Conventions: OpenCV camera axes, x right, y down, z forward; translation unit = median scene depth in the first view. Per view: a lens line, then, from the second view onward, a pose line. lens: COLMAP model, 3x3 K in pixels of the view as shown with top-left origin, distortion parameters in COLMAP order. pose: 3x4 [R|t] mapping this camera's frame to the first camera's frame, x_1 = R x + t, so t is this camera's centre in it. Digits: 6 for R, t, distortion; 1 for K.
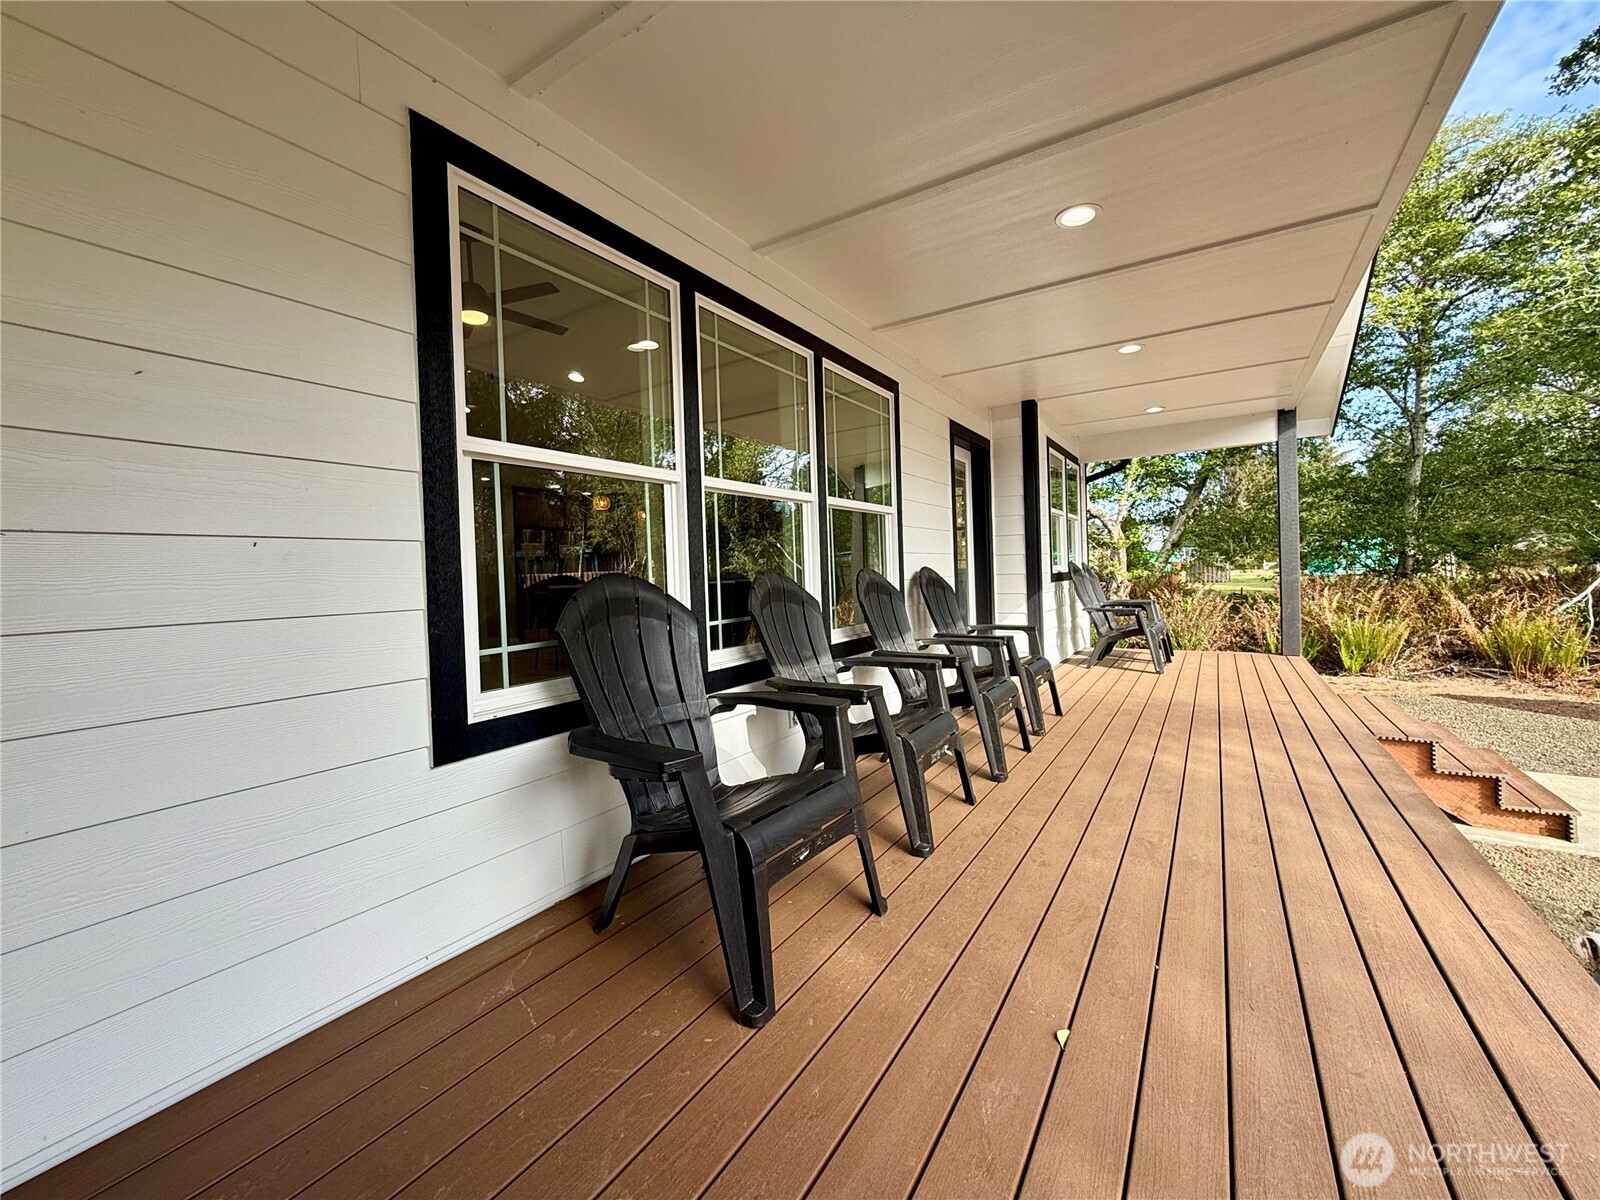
lens RADIAL K [[652.4, 0, 793.4], [0, 652.4, 592.5], [0, 0, 1]] dist [-0.001212, 0.000084]
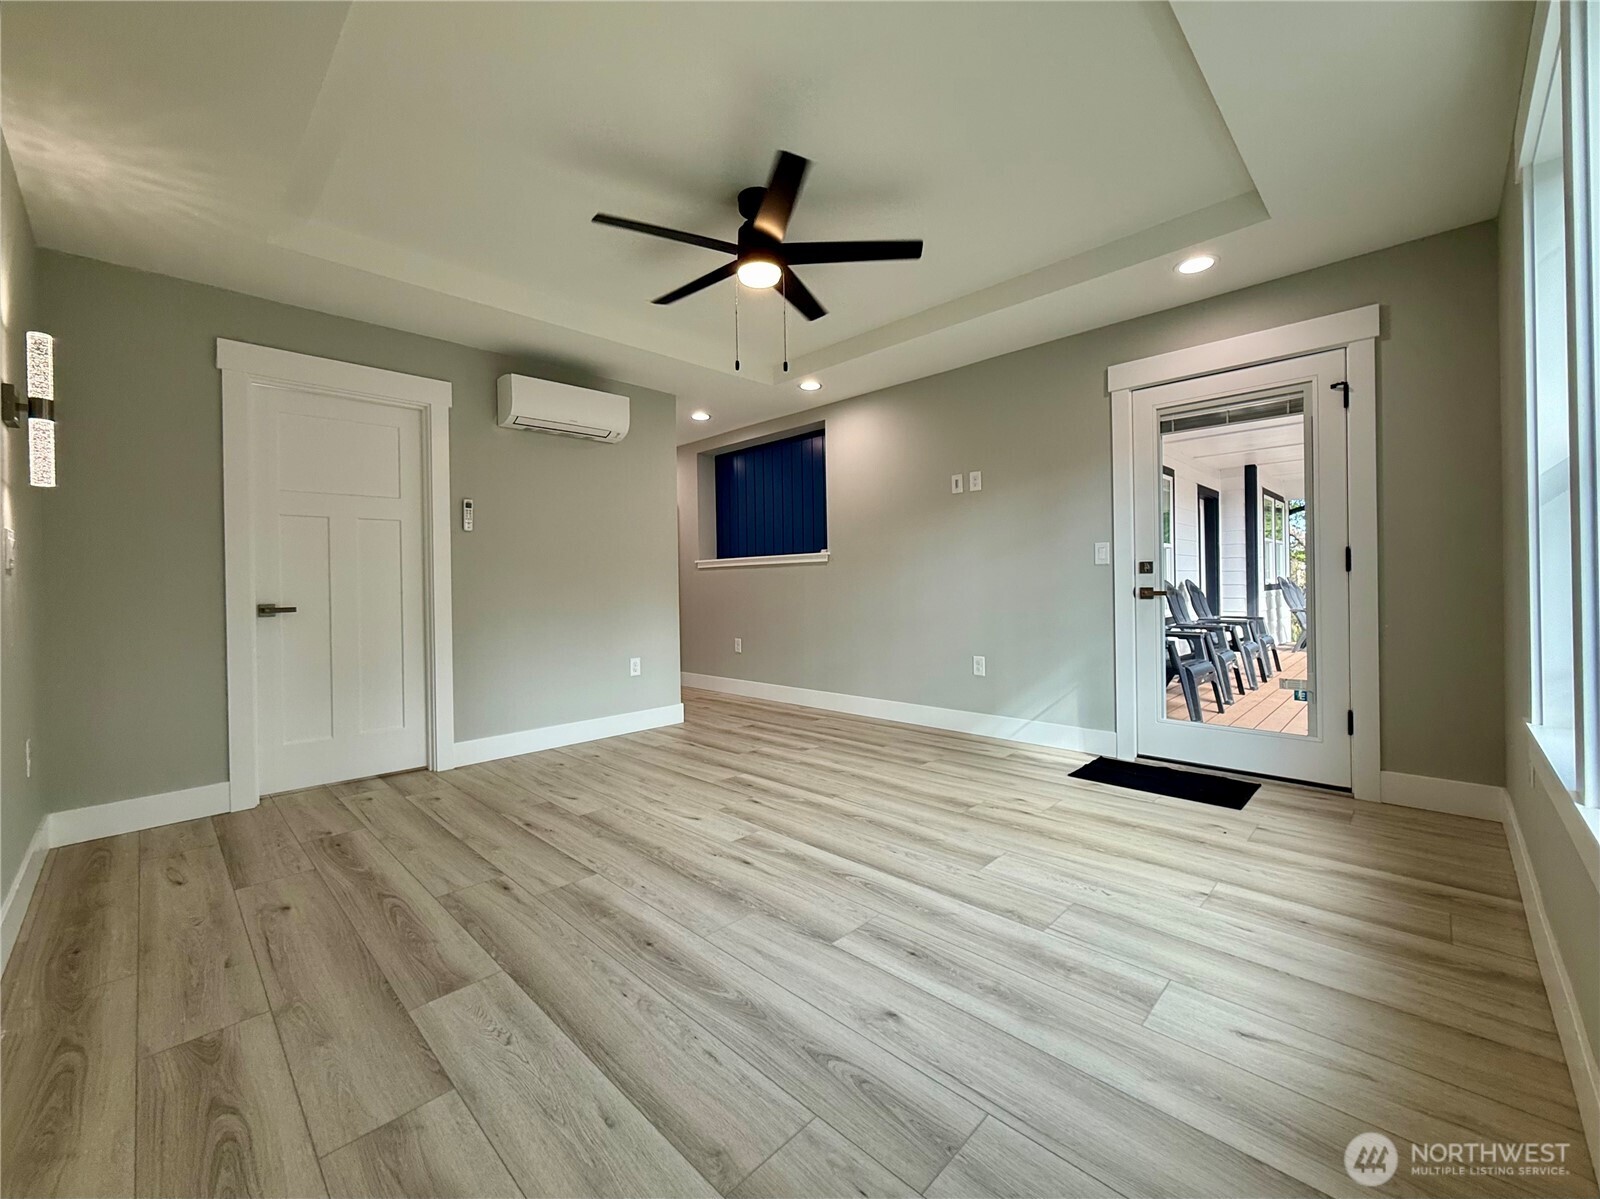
lens RADIAL K [[652.4, 0, 786.6], [0, 652.4, 586.9], [0, 0, 1]] dist [-0.001212, 0.000084]
pose [[0.977733, 0.023520, -0.208530, -0.321910], [-0.025861, 0.999629, -0.008507, 0.014623], [0.208253, 0.013711, 0.977979, -0.596000]]
